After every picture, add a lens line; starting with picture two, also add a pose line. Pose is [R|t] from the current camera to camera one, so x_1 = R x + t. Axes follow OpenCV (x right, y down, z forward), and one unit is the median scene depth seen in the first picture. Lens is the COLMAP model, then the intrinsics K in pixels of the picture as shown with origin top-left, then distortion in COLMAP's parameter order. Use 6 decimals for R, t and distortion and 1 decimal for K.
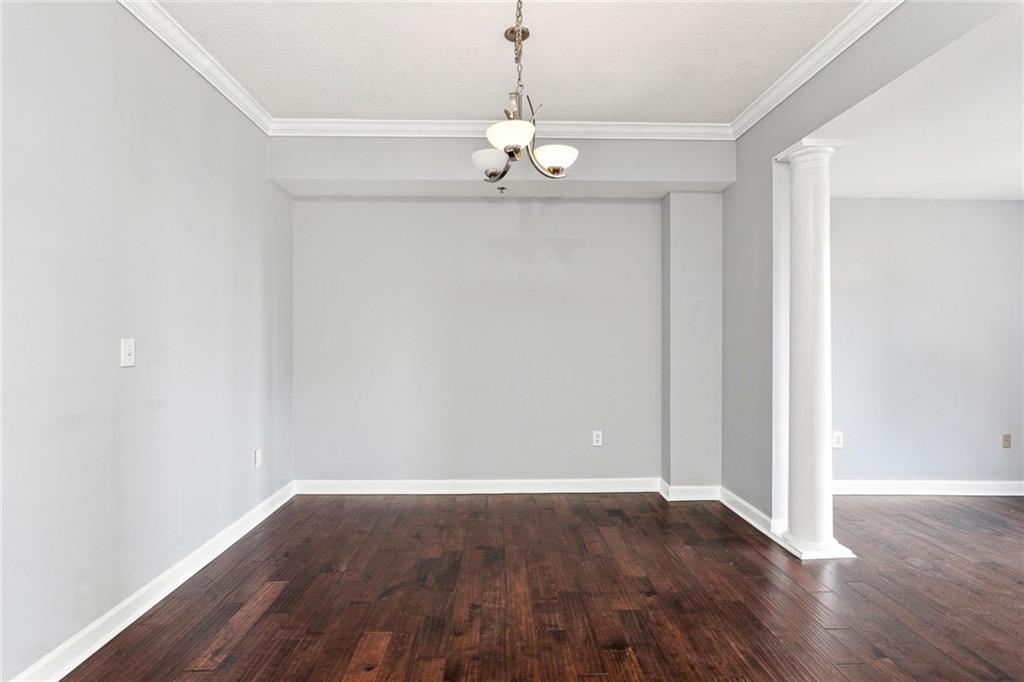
lens RADIAL K [[505.9, 0, 512.0], [0, 505.9, 341.0], [0, 0, 1]] dist [-0.001079, 0.000038]
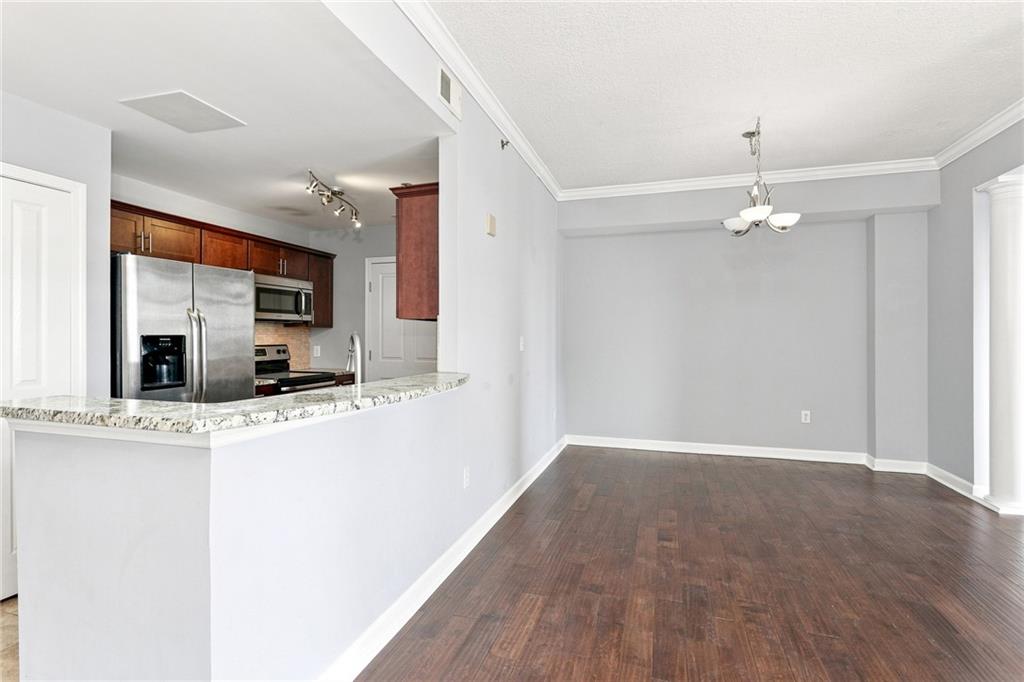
lens RADIAL K [[492.8, 0, 510.5], [0, 492.8, 335.1], [0, 0, 1]] dist [0.000402, -0.000965]
pose [[0.941526, -0.000861, -0.336940, -0.135193], [-0.001507, 0.999976, -0.006766, 0.001955], [0.336937, 0.006878, 0.941502, -0.489868]]
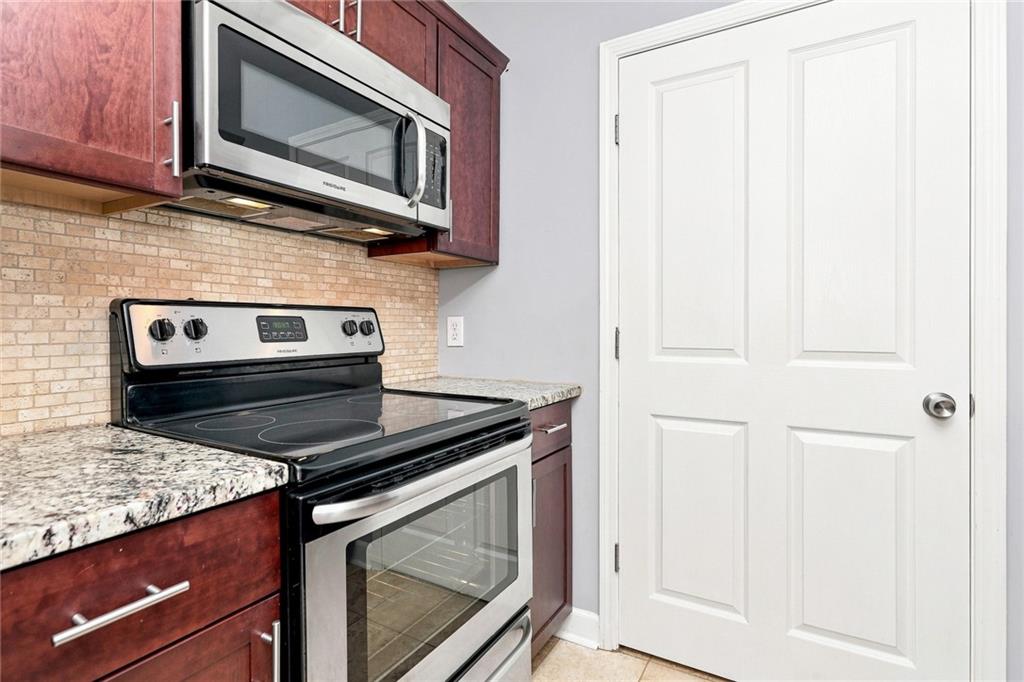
lens RADIAL K [[509.3, 0, 508.0], [0, 509.3, 328.6], [0, 0, 1]] dist [-0.001867, -0.000214]
pose [[0.841745, -0.003021, -0.539867, -0.902195], [-0.000741, 0.999977, -0.006752, 0.045893], [0.539875, 0.006084, 0.841723, 0.344116]]
